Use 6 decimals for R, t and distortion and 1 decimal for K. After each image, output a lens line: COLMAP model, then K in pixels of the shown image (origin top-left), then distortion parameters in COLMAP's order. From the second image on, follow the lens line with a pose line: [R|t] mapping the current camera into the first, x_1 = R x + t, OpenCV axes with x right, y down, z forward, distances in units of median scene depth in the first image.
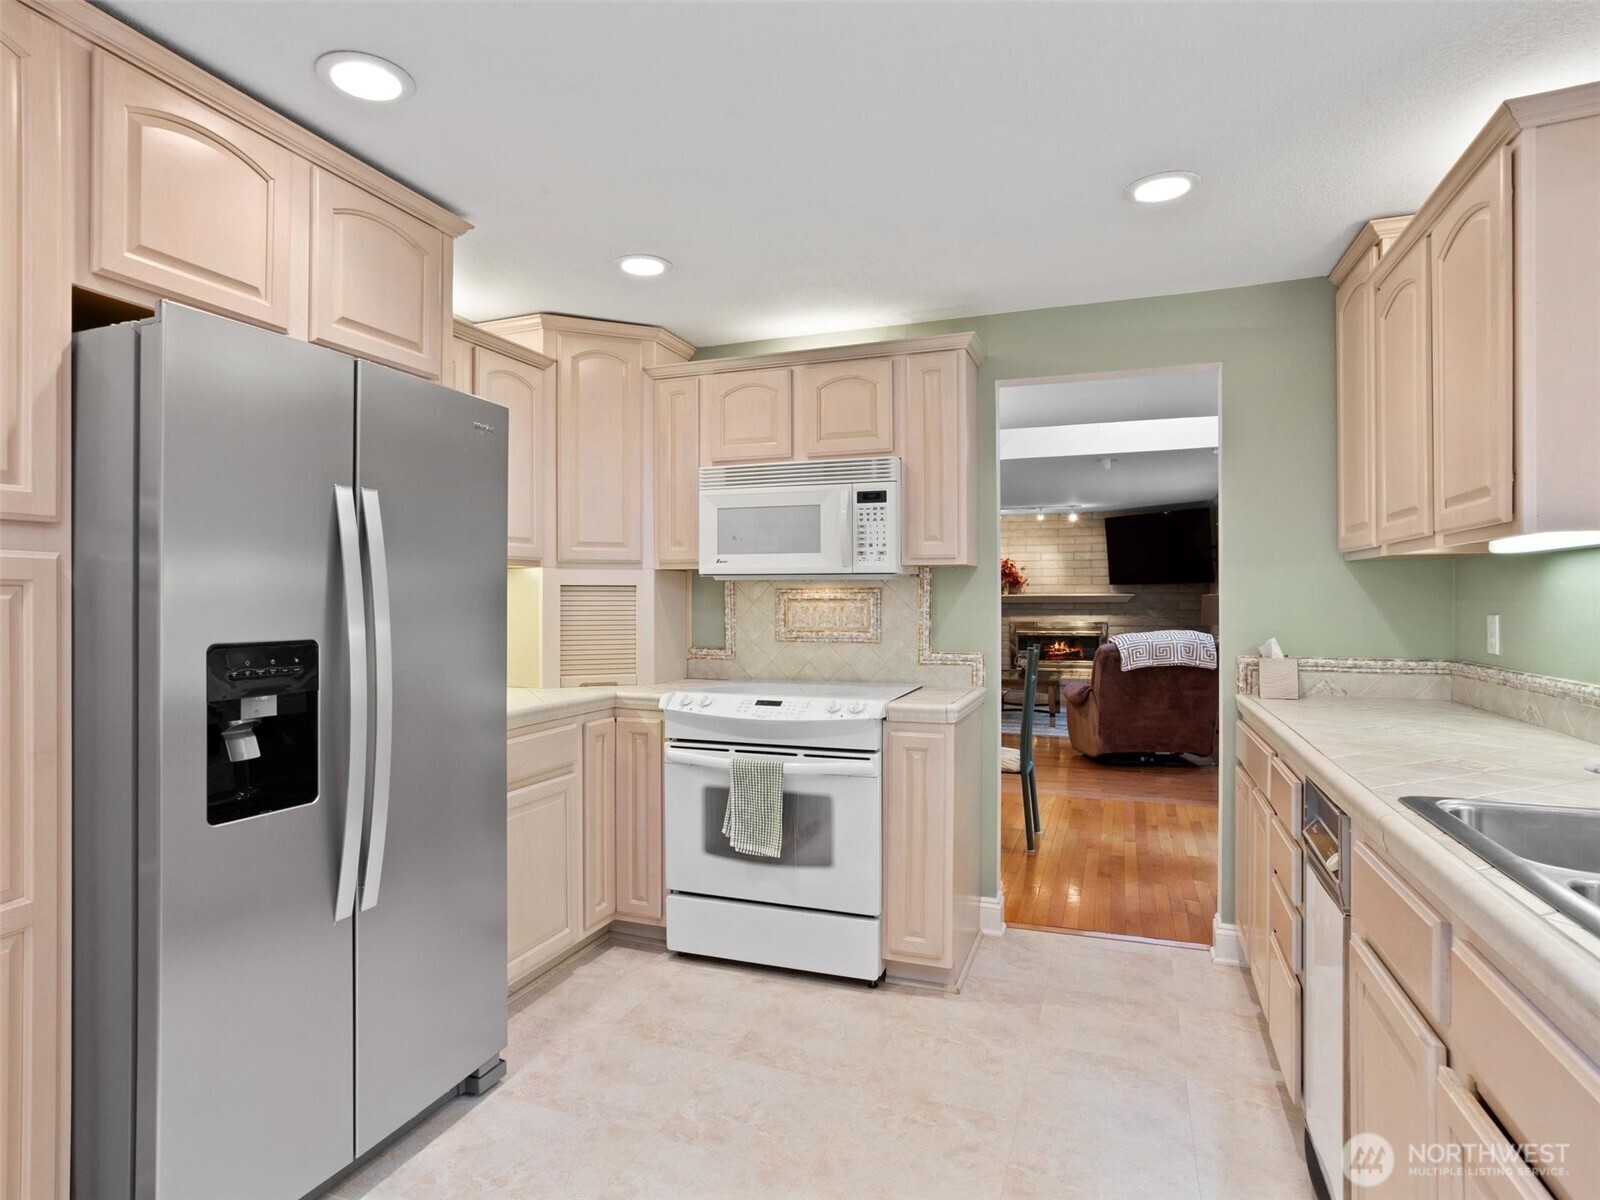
lens RADIAL K [[882.7, 0, 788.3], [0, 882.7, 603.1], [0, 0, 1]] dist [-0.048172, 0.027849]
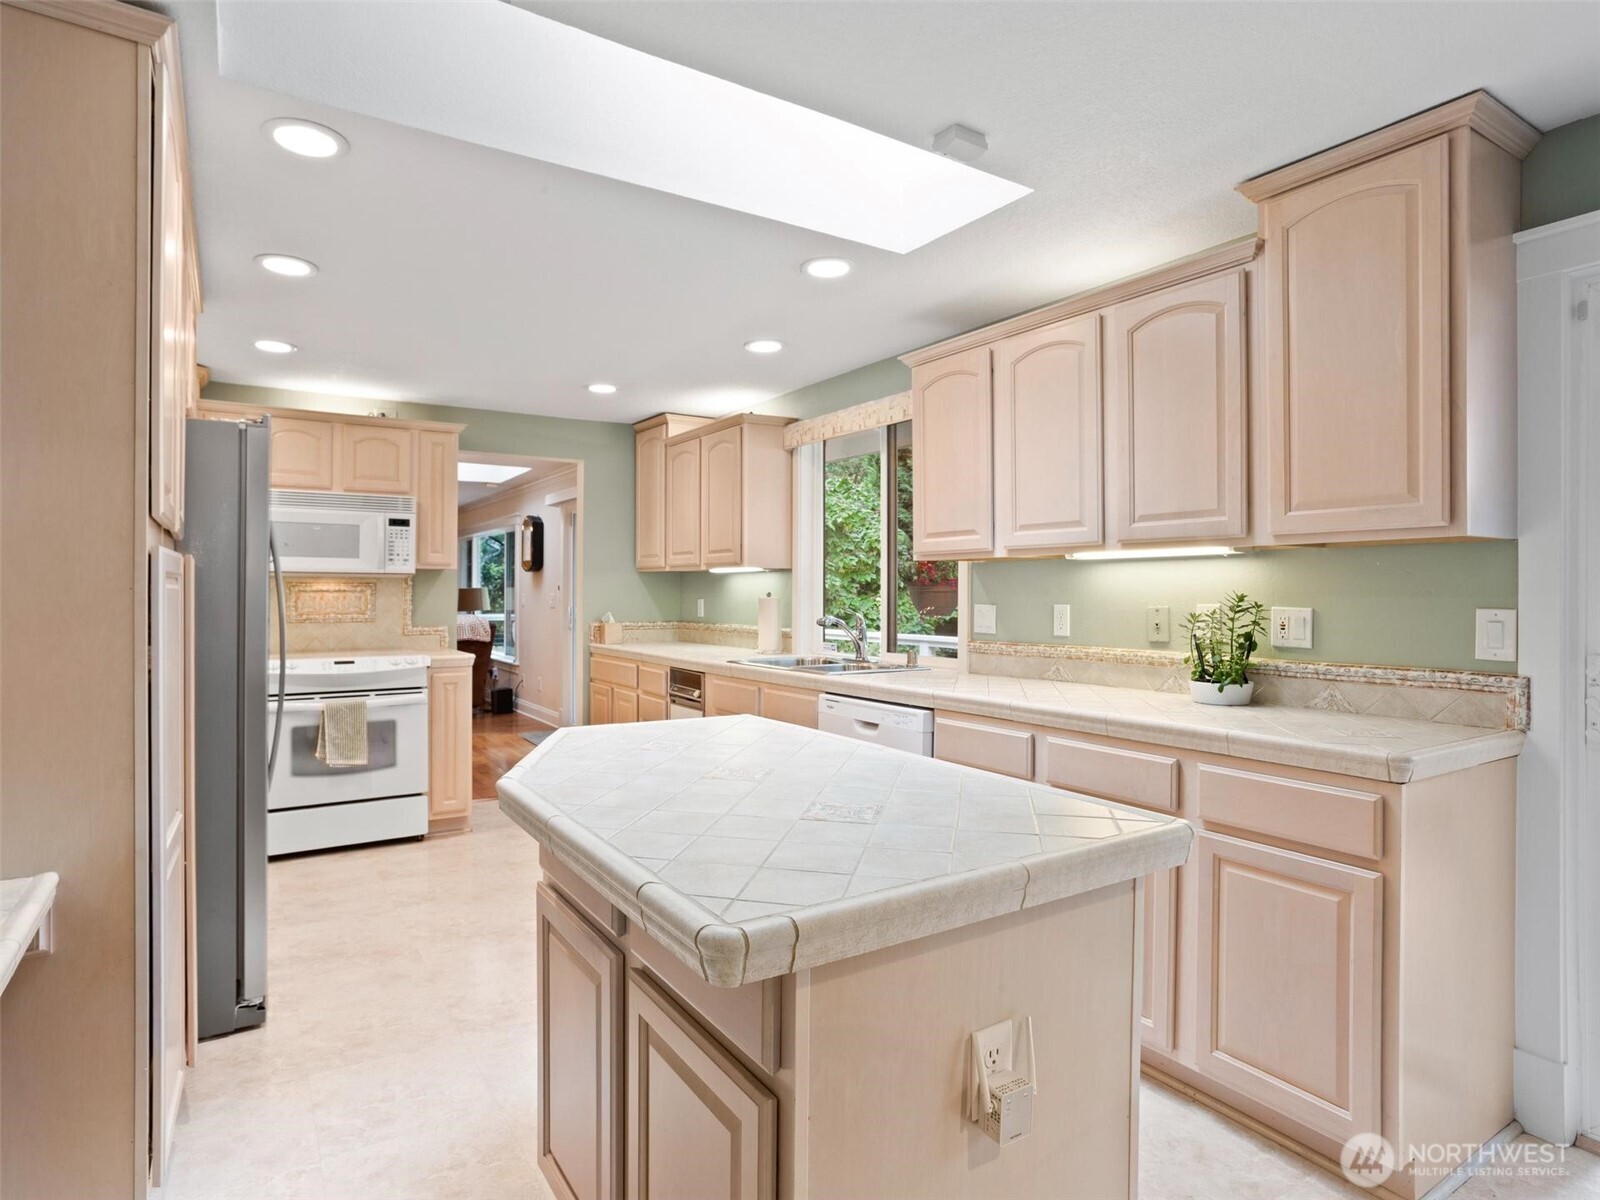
lens RADIAL K [[882.7, 0, 761.2], [0, 882.7, 589.3], [0, 0, 1]] dist [-0.048172, 0.027849]
pose [[0.607860, 0.005093, 0.794028, -0.741710], [0.001619, 0.999969, -0.007654, 0.005633], [-0.794042, 0.005939, 0.607833, -0.410399]]
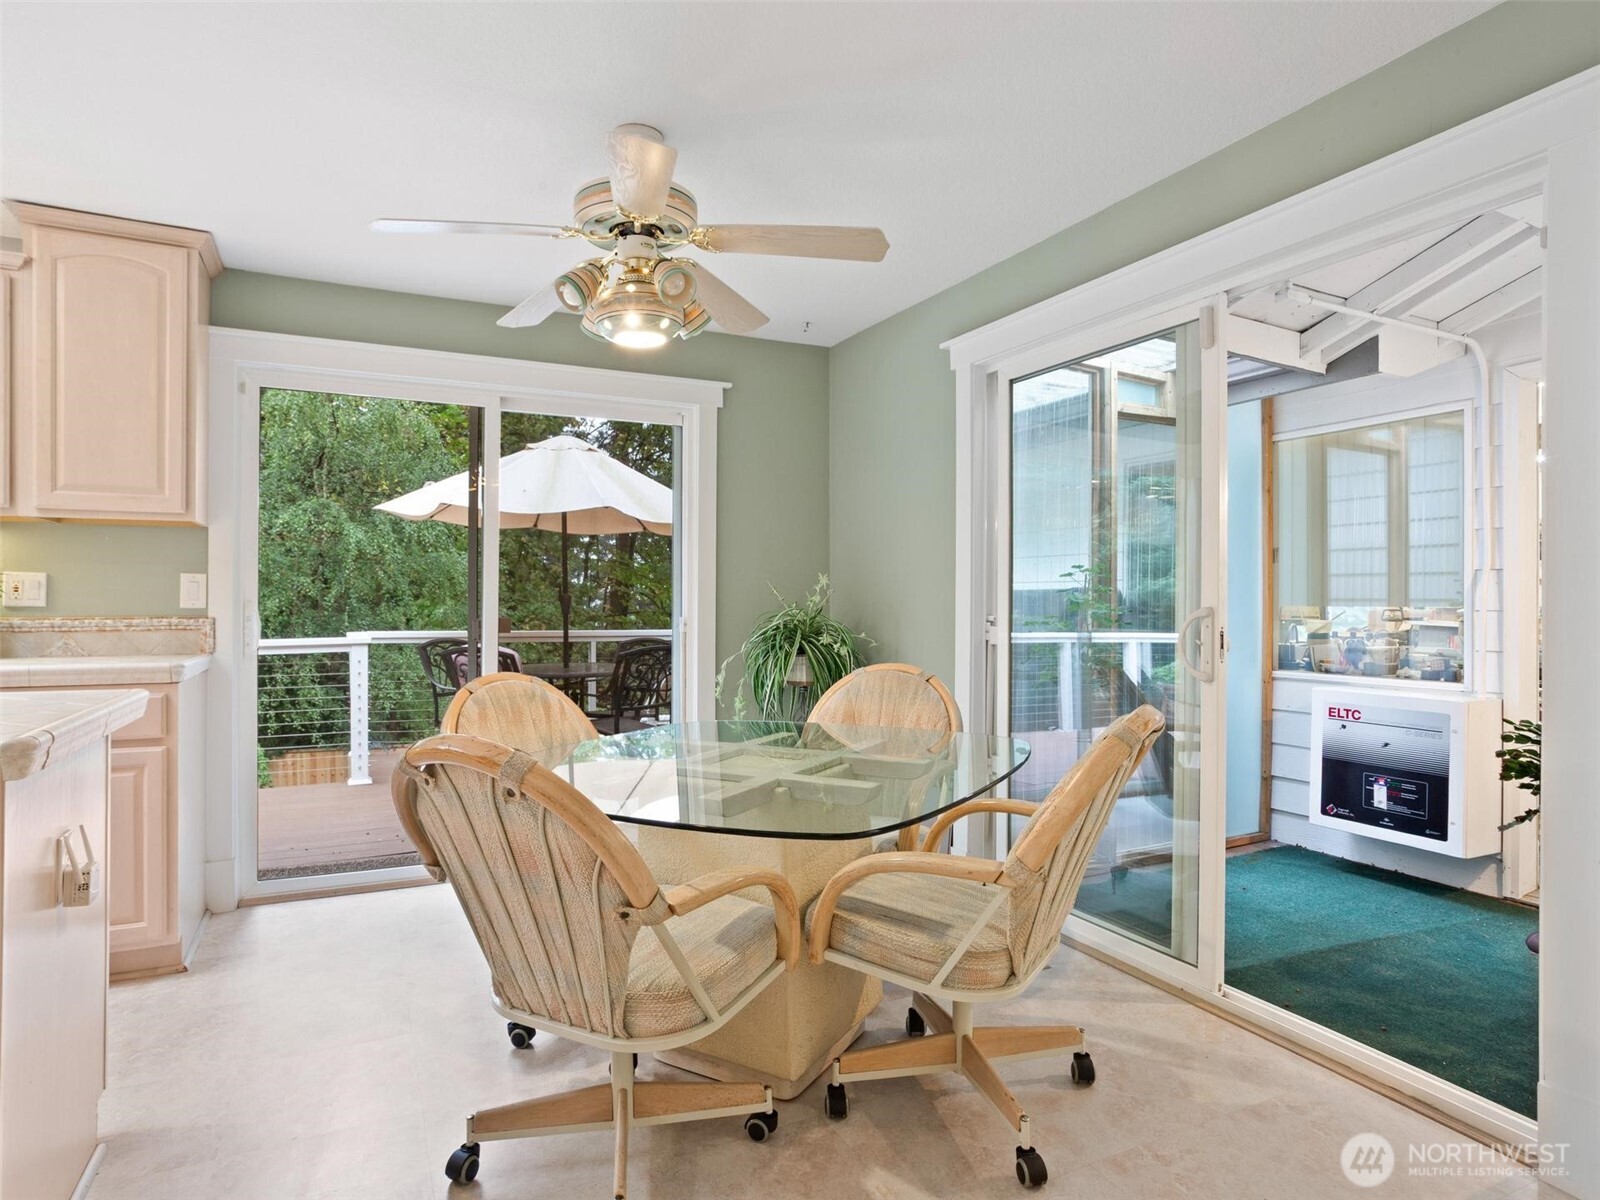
lens RADIAL K [[882.7, 0, 778.9], [0, 882.7, 601.8], [0, 0, 1]] dist [-0.048172, 0.027849]
pose [[-0.725912, 0.001432, 0.687786, -1.059110], [0.005188, 0.999981, 0.003394, 0.052833], [-0.687768, 0.006032, -0.725905, -0.176126]]
